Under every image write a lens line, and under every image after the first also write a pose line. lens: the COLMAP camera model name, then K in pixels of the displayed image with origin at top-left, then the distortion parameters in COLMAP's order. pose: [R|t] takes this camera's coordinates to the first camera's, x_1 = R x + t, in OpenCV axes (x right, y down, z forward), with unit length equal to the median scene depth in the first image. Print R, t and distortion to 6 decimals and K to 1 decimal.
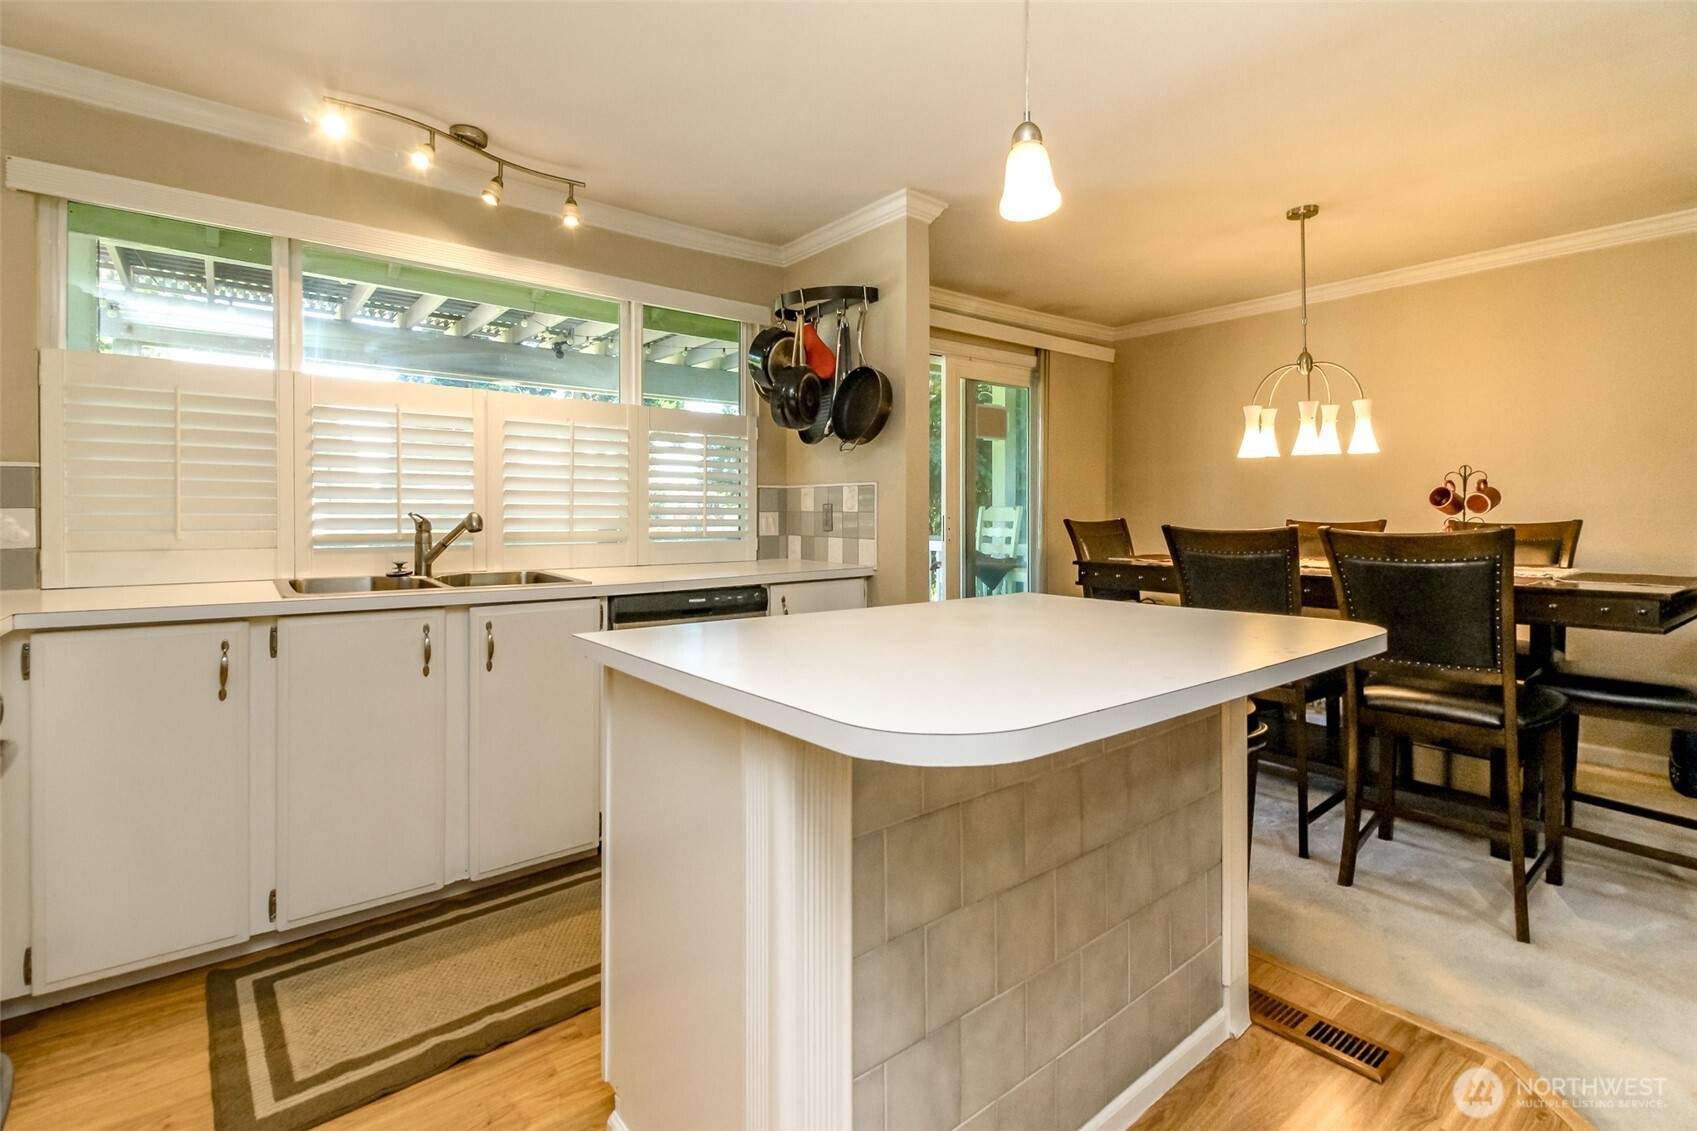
lens RADIAL K [[754.8, 0, 843.9], [0, 754.8, 514.9], [0, 0, 1]] dist [-0.032640, -0.000552]
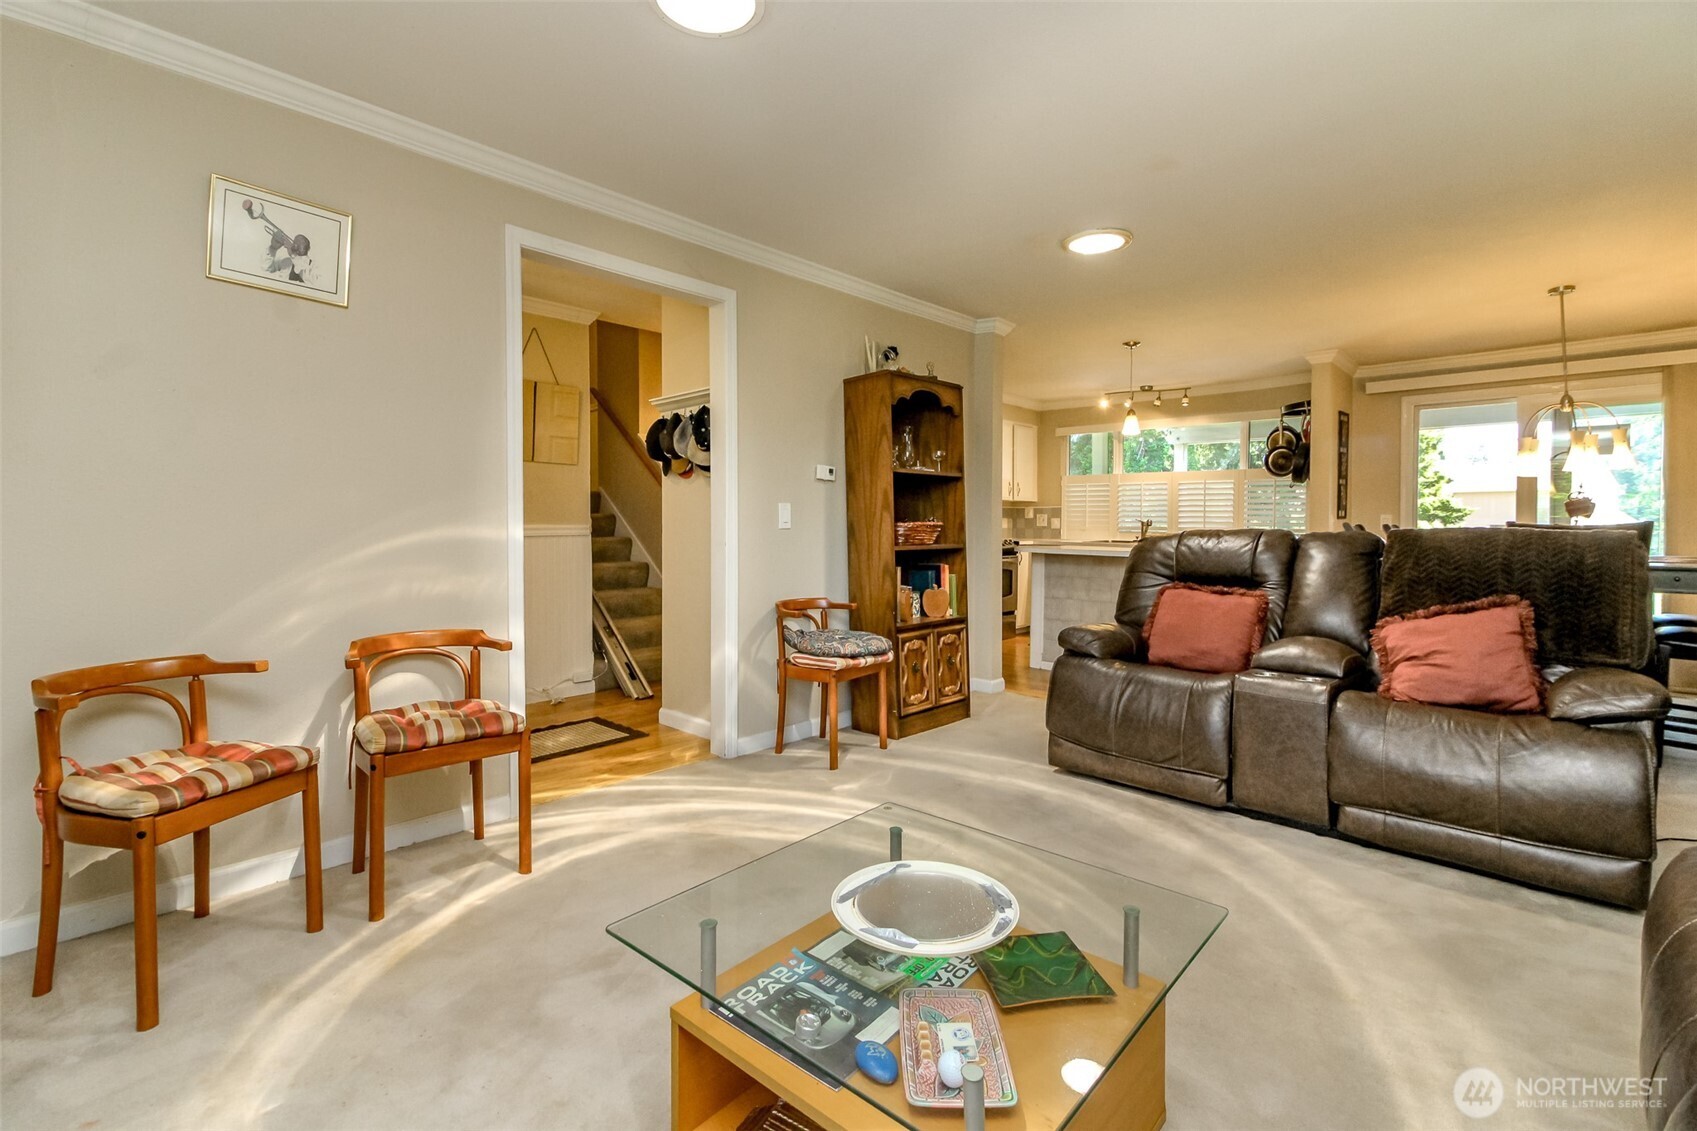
lens RADIAL K [[775.1, 0, 845.1], [0, 775.1, 535.0], [0, 0, 1]] dist [-0.000896, -0.001119]
pose [[0.114588, 0.021039, -0.993190, 2.280092], [-0.002007, 0.999779, 0.020948, -0.002095], [0.993411, -0.000407, 0.114605, -0.488656]]
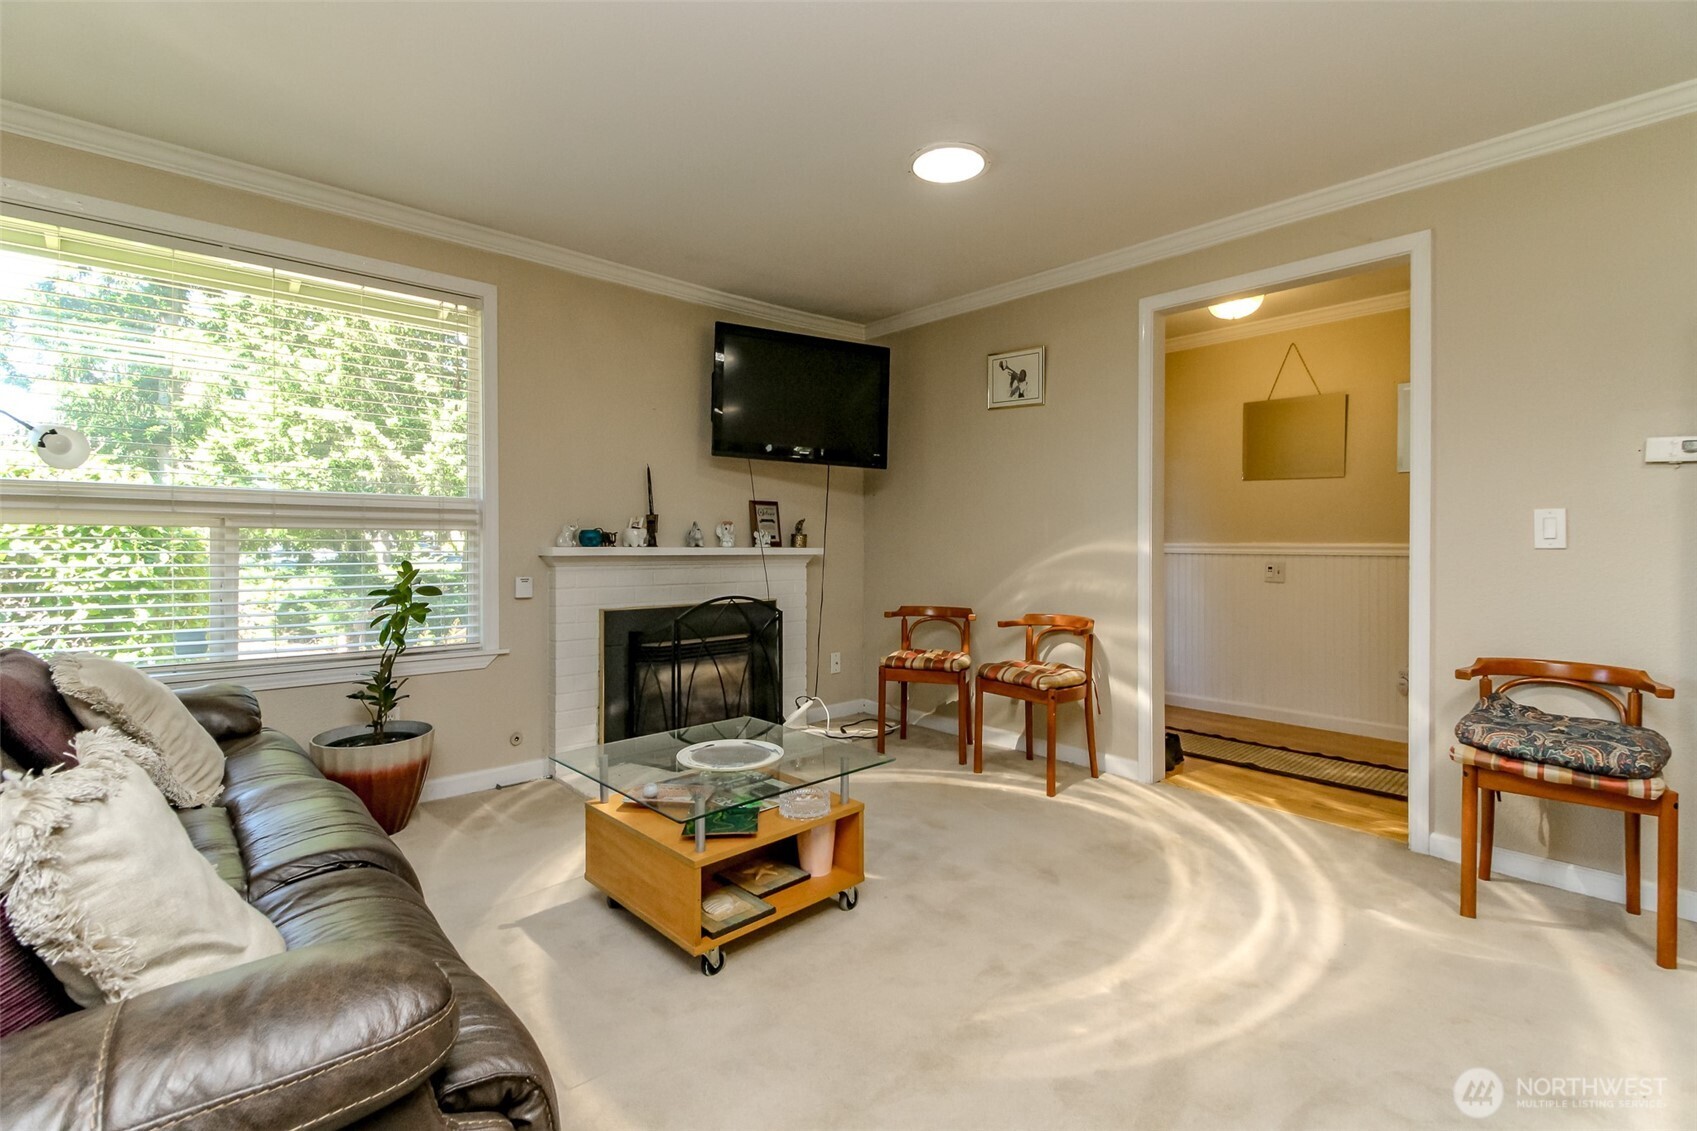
lens RADIAL K [[775.1, 0, 845.1], [0, 775.1, 535.0], [0, 0, 1]] dist [-0.000896, -0.001119]
pose [[-0.999982, 0.001341, -0.005801, 1.612339], [0.001403, 0.999942, -0.010677, 0.011352], [0.005786, -0.010684, -0.999926, 0.588081]]
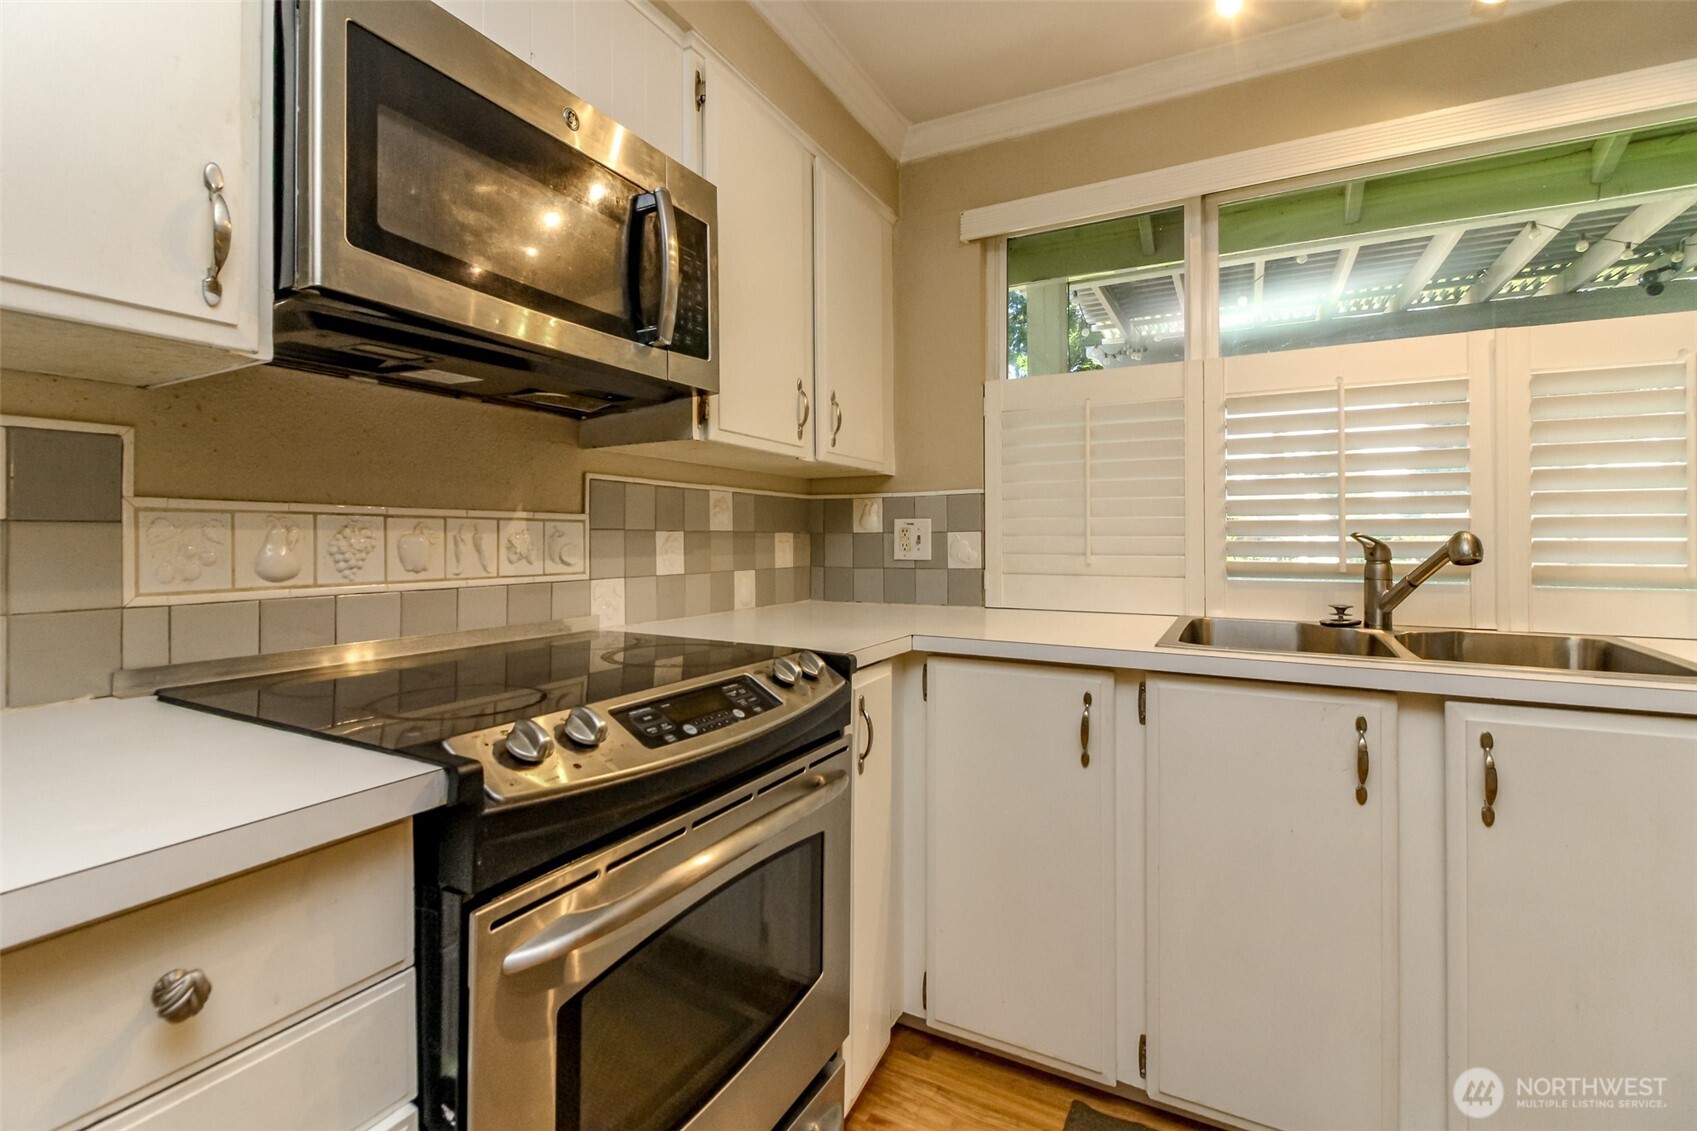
lens RADIAL K [[754.8, 0, 866.0], [0, 754.8, 526.7], [0, 0, 1]] dist [0.000779, -0.000360]
pose [[0.388161, -0.013501, -0.921493, -0.124656], [0.001905, 0.999902, -0.013848, -0.000342], [0.921589, 0.003620, 0.388149, 0.327998]]
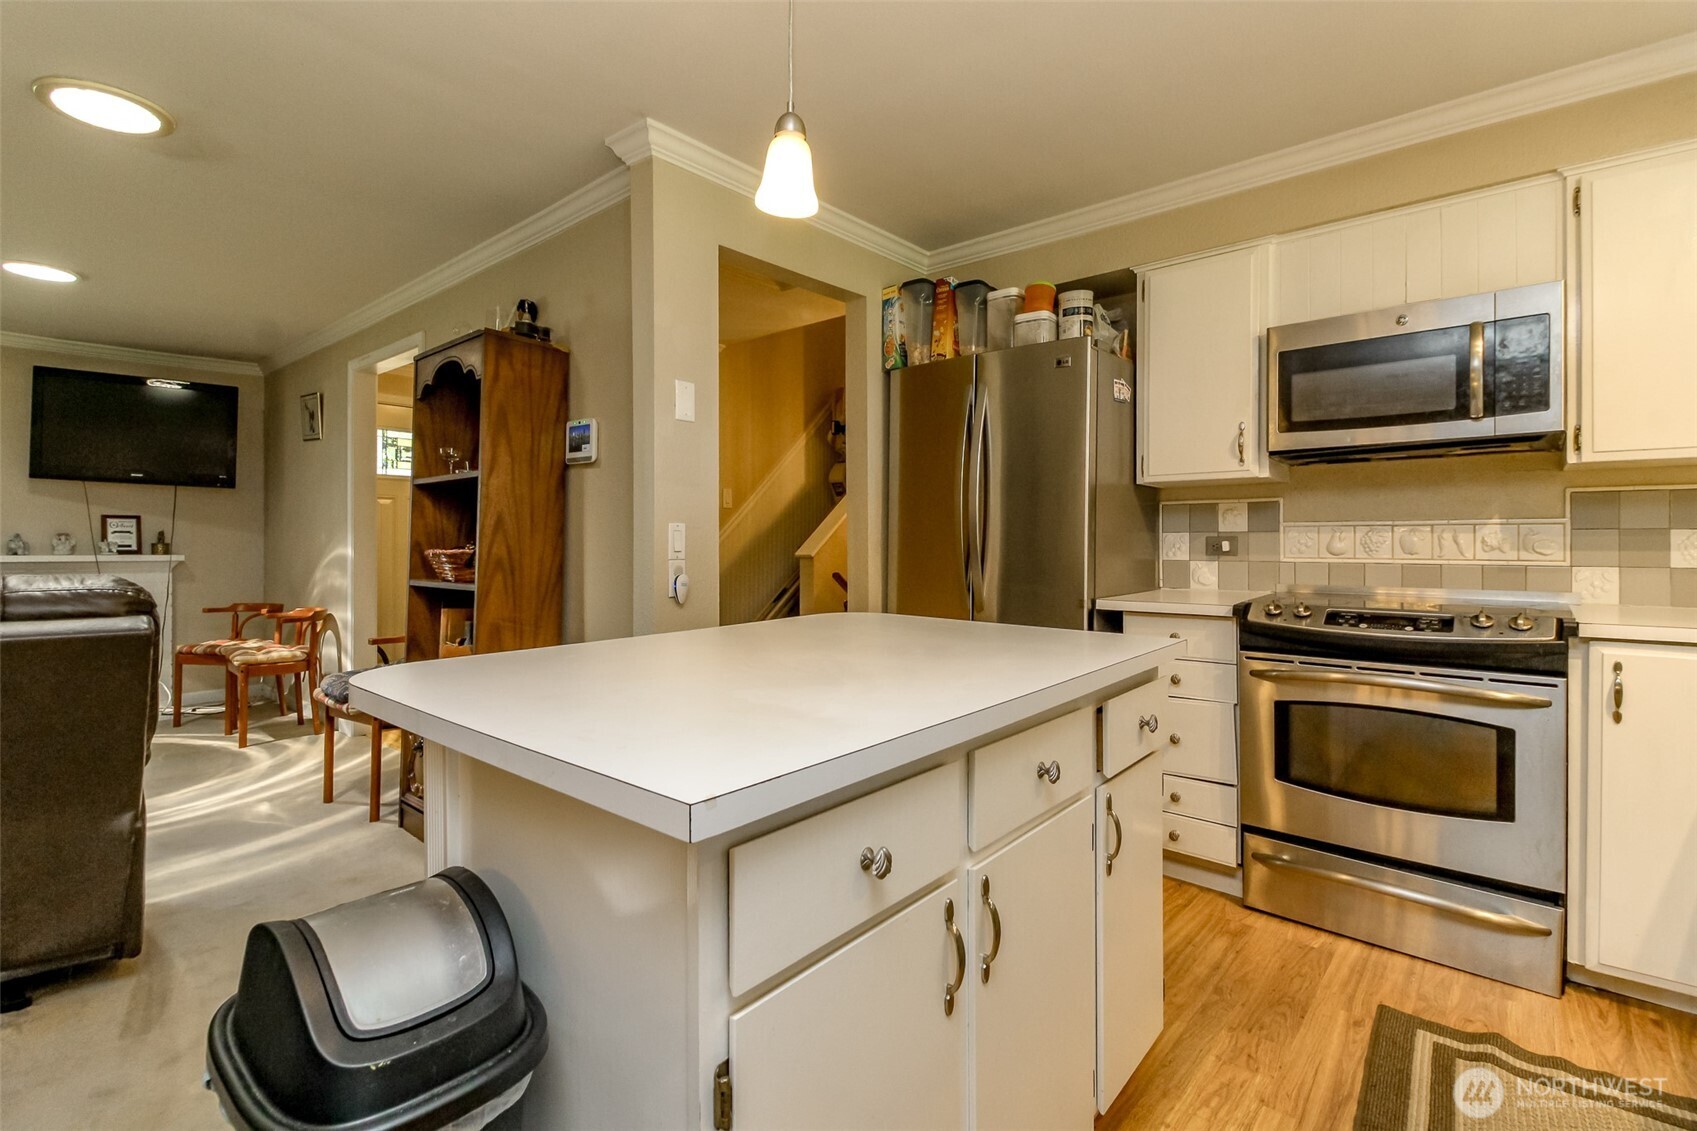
lens RADIAL K [[775.1, 0, 845.1], [0, 775.1, 535.0], [0, 0, 1]] dist [-0.000896, -0.001119]
pose [[-0.987185, 0.007294, -0.159412, 0.191217], [0.008608, 0.999934, -0.007549, -0.001250], [0.159346, -0.008825, -0.987183, 1.167161]]
